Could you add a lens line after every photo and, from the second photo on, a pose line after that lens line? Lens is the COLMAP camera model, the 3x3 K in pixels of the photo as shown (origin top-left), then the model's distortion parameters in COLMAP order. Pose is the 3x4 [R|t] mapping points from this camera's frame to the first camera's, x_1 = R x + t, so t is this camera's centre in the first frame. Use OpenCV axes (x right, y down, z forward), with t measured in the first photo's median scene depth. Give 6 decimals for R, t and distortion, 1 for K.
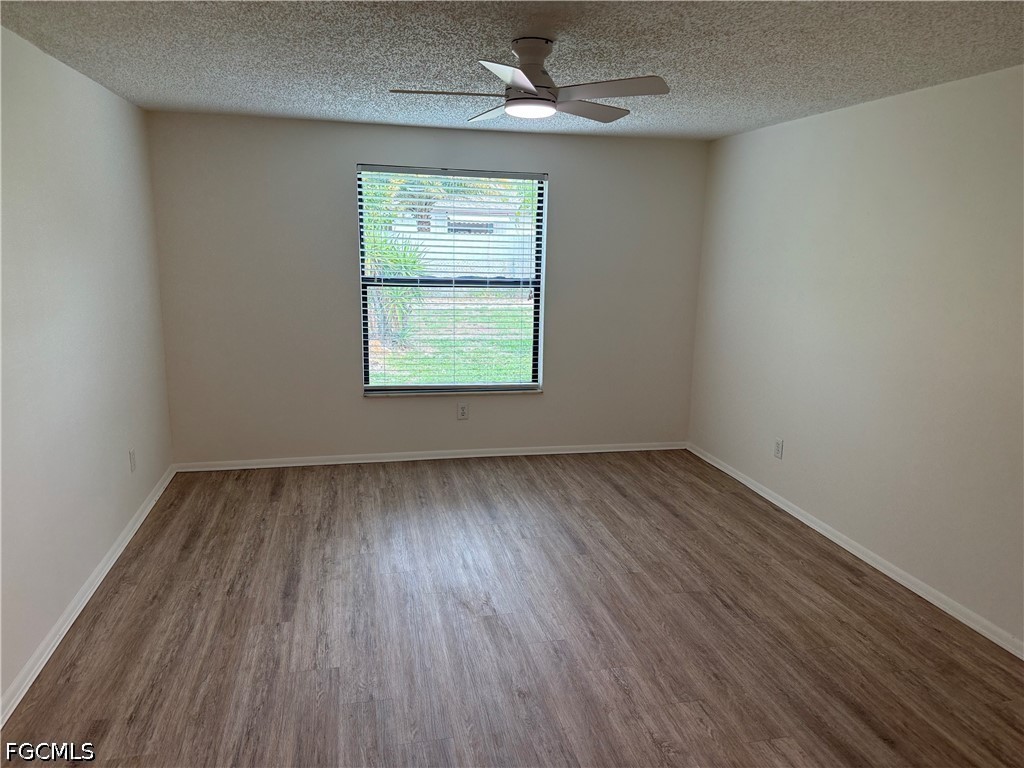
lens RADIAL K [[717.9, 0, 509.6], [0, 717.9, 377.0], [0, 0, 1]] dist [0.068086, -0.110692]
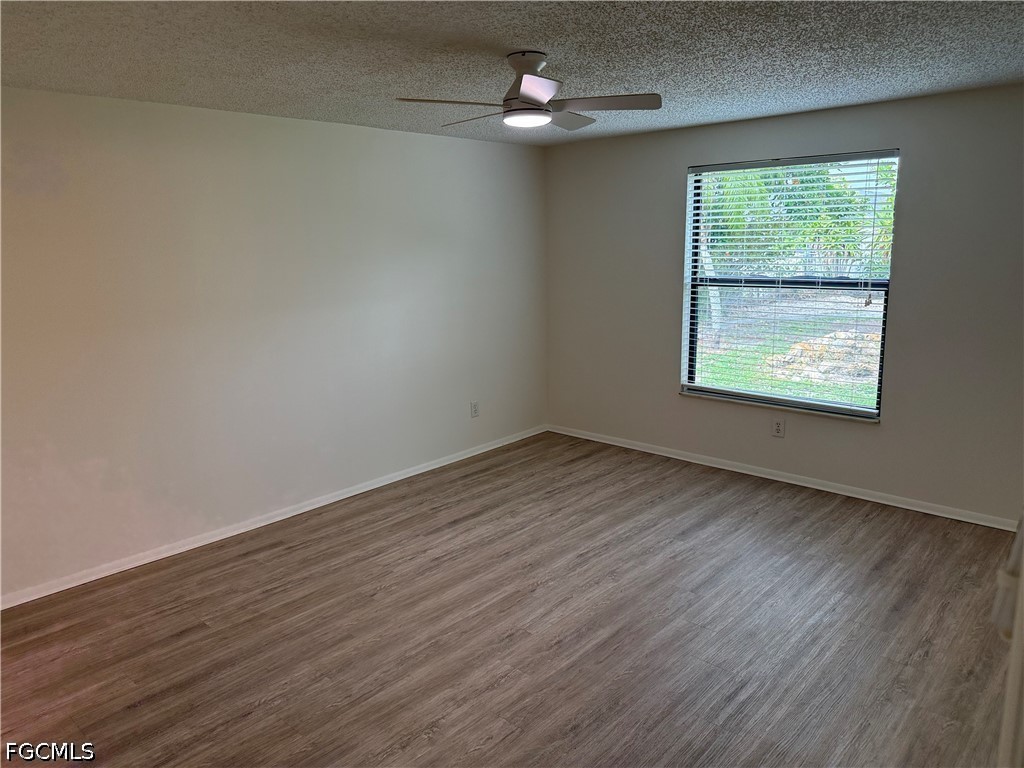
lens RADIAL K [[717.9, 0, 502.5], [0, 717.9, 357.5], [0, 0, 1]] dist [0.068086, -0.110692]
pose [[0.572131, 0.104240, -0.813511, 0.529567], [-0.130245, 0.990851, 0.035364, -0.029572], [0.809755, 0.085722, 0.580473, 0.224844]]
